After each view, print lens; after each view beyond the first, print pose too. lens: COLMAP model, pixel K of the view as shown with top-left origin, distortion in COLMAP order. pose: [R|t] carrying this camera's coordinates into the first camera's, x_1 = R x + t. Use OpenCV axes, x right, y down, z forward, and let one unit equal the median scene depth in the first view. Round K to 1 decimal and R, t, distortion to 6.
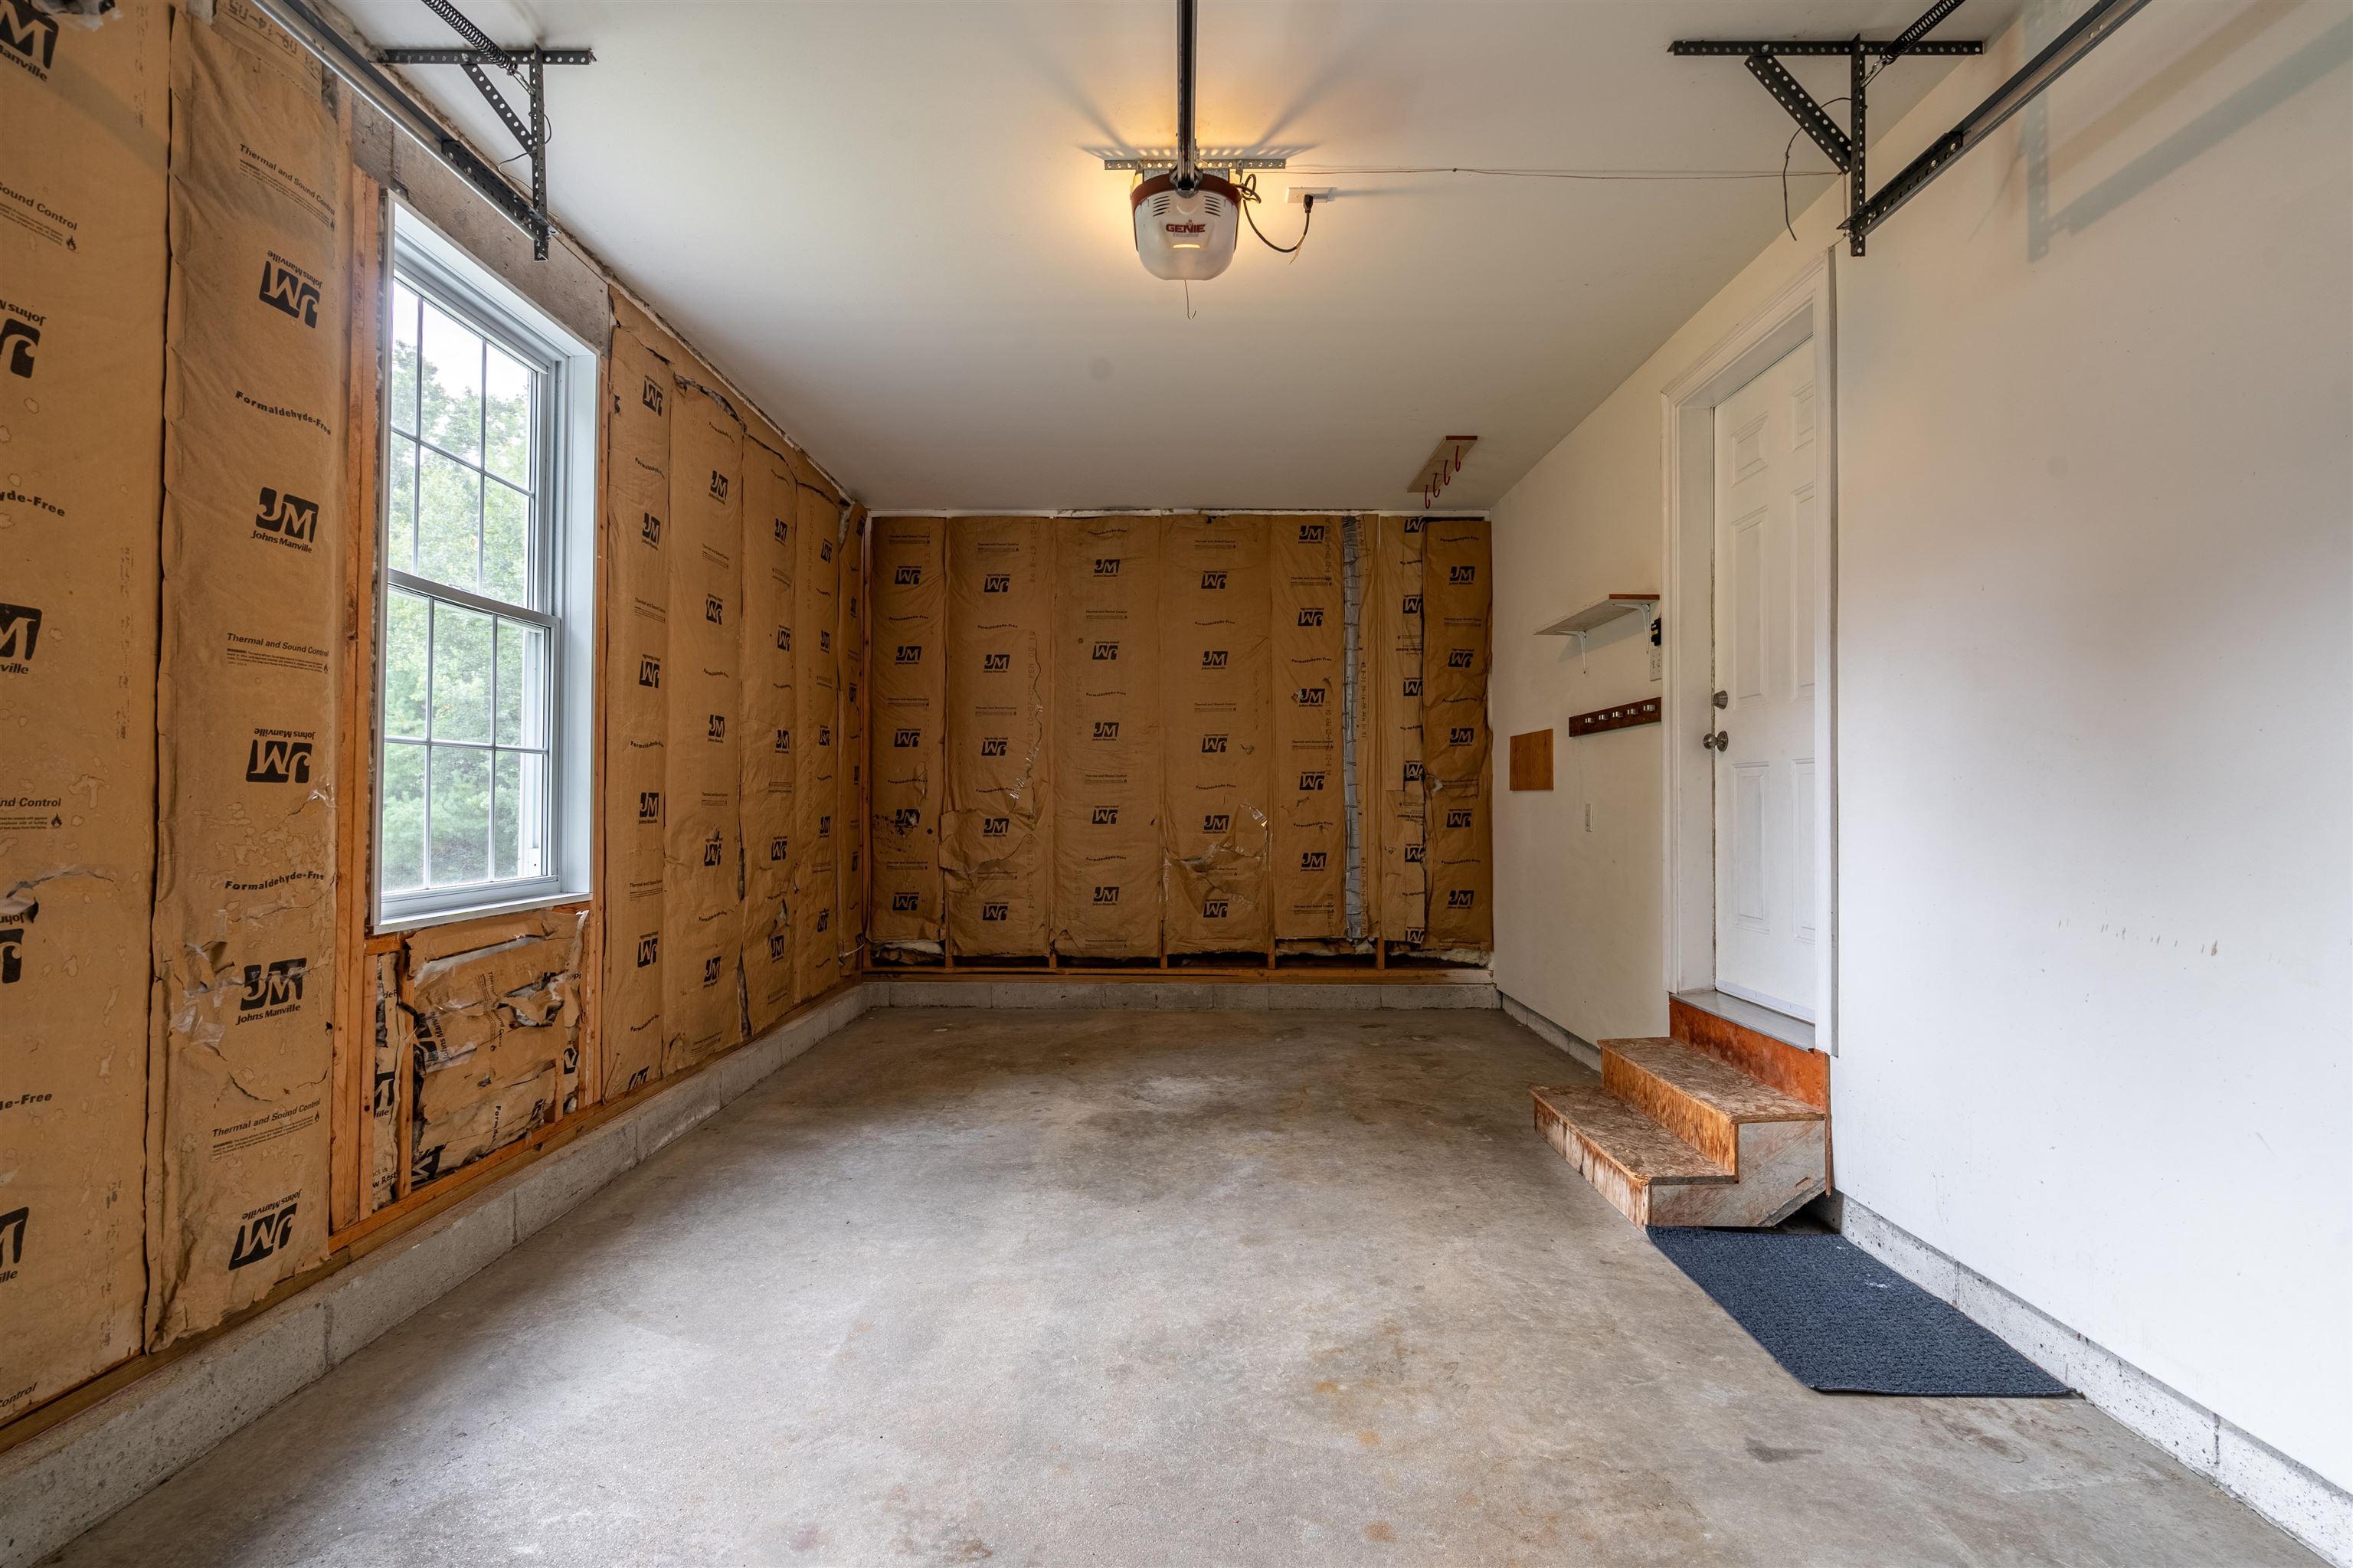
lens RADIAL K [[1074.4, 0, 1179.0], [0, 1074.4, 791.9], [0, 0, 1]] dist [-0.002339, -0.001106]
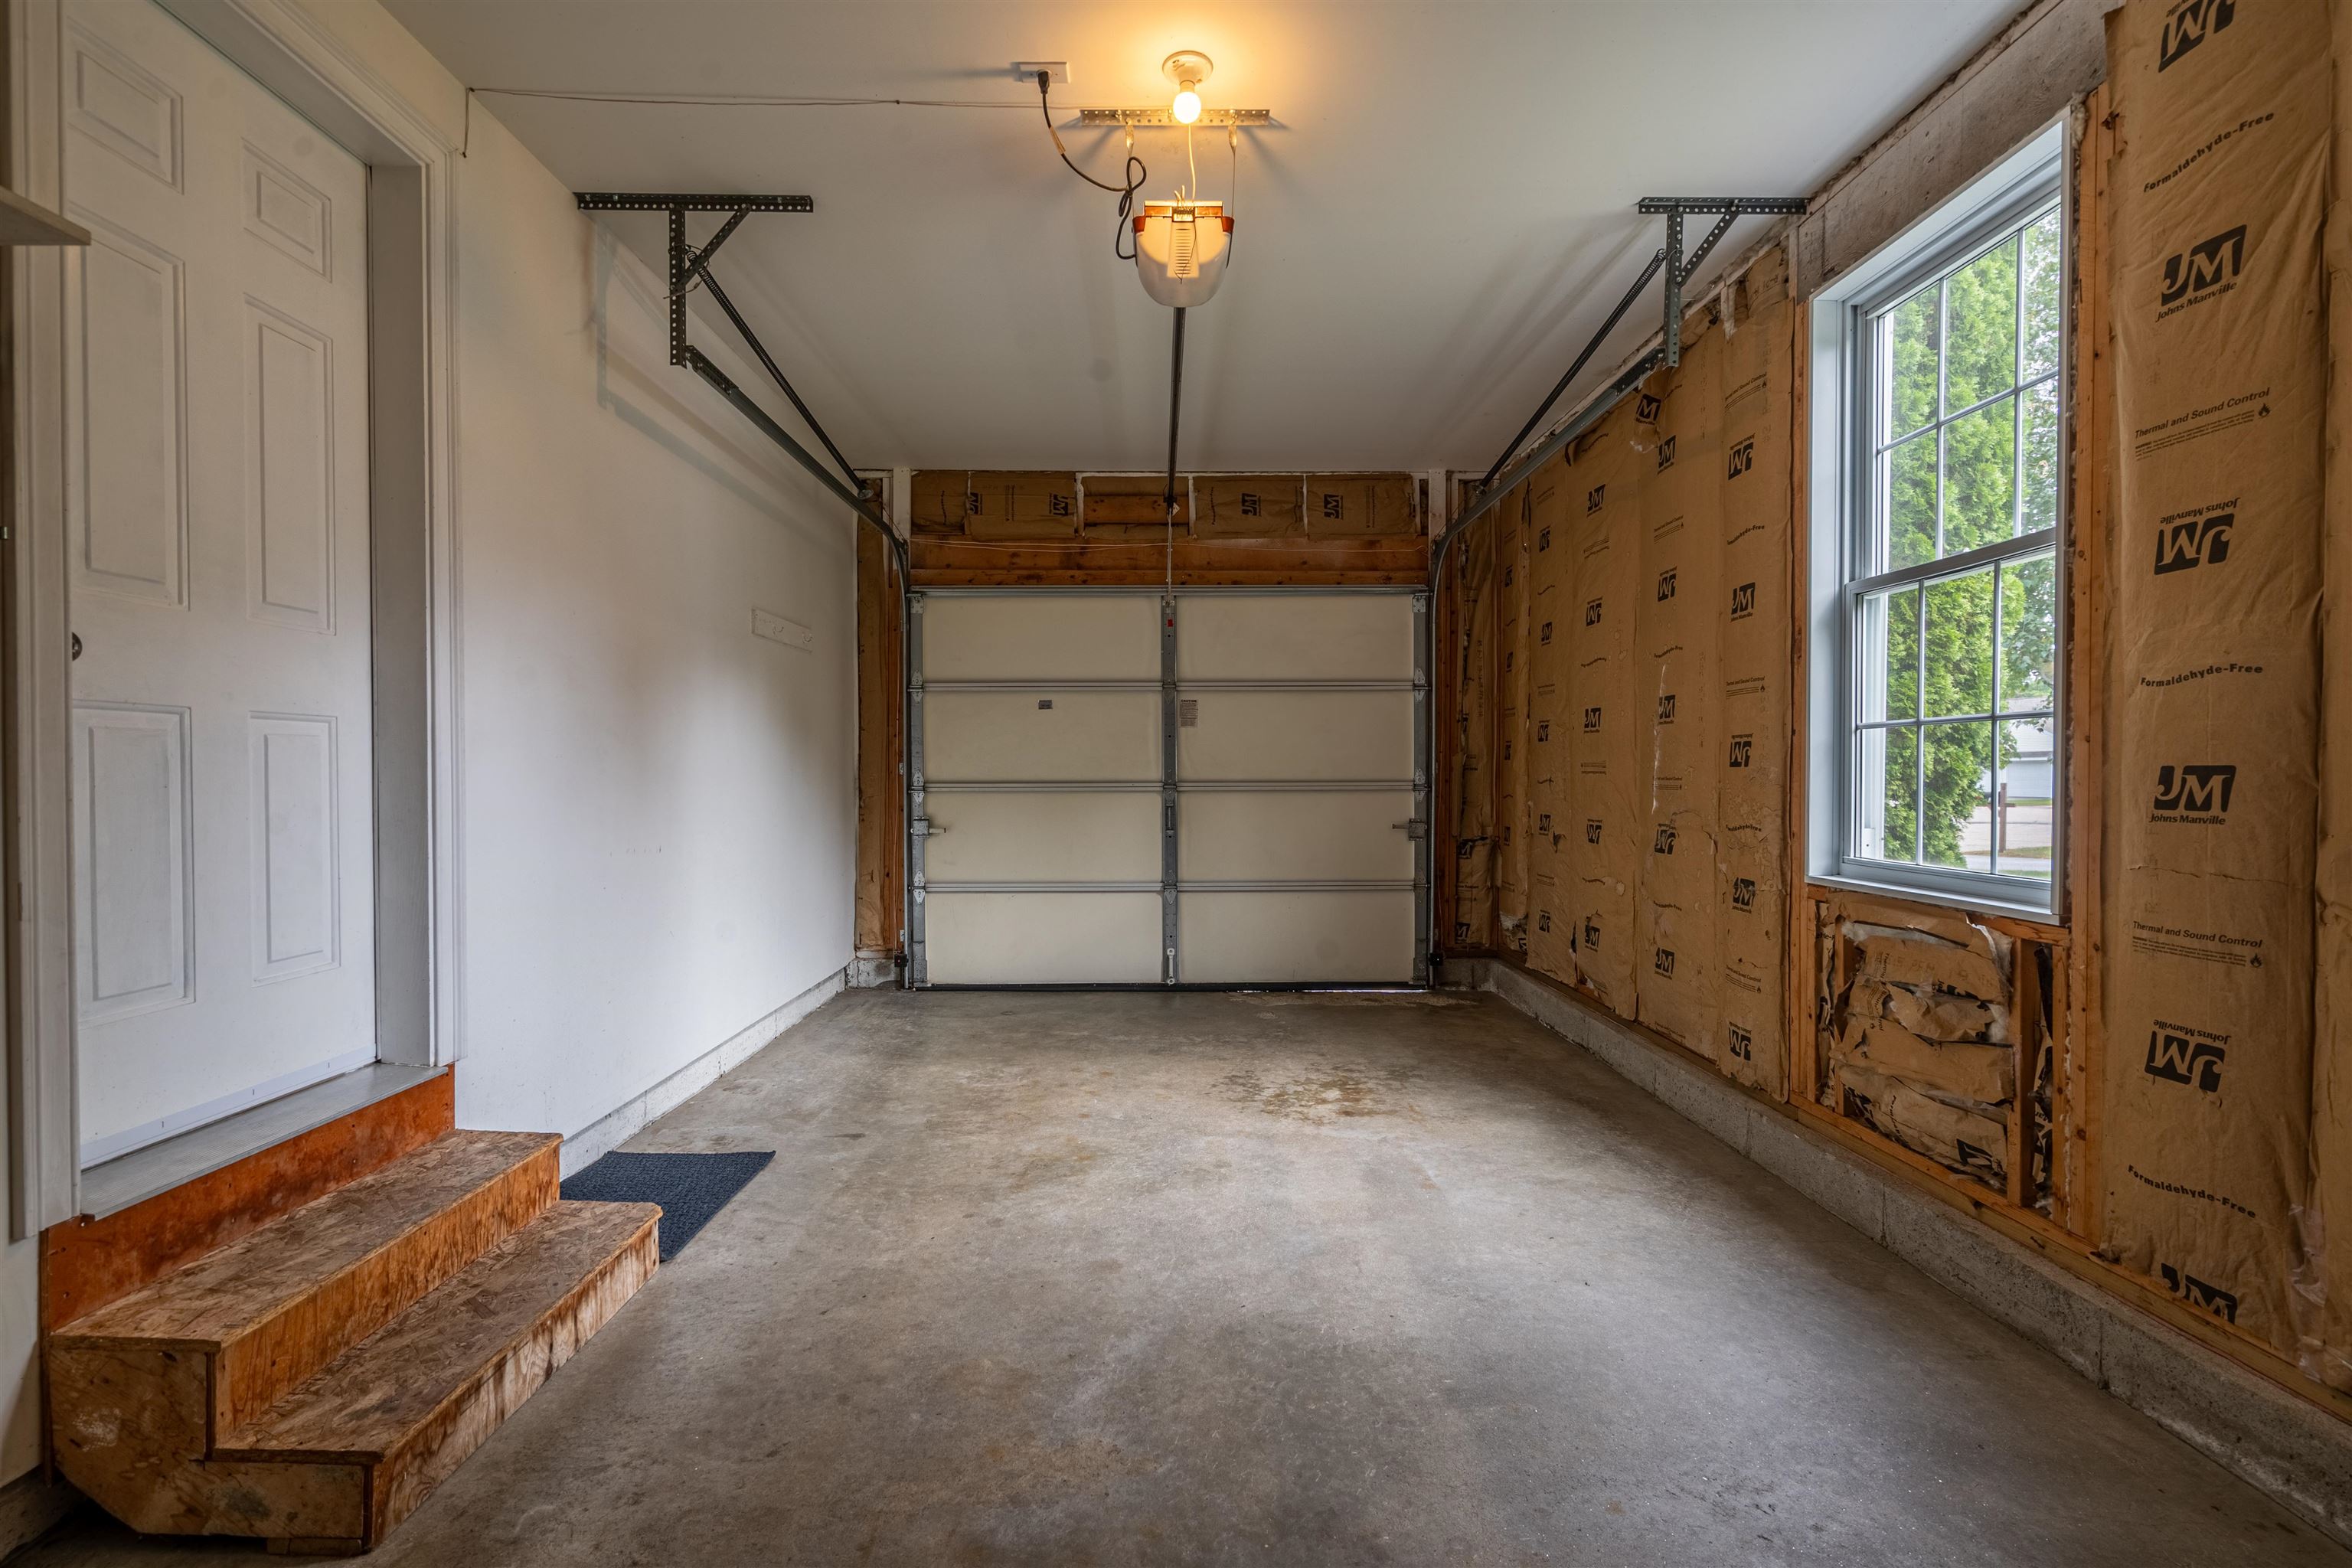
lens RADIAL K [[1073.9, 0, 1168.1], [0, 1073.9, 787.8], [0, 0, 1]] dist [-0.002339, -0.001106]
pose [[-0.999902, -0.003119, -0.013650, 0.035095], [-0.003162, 0.999990, 0.003113, 0.016644], [0.013640, 0.003156, -0.999902, 2.143182]]
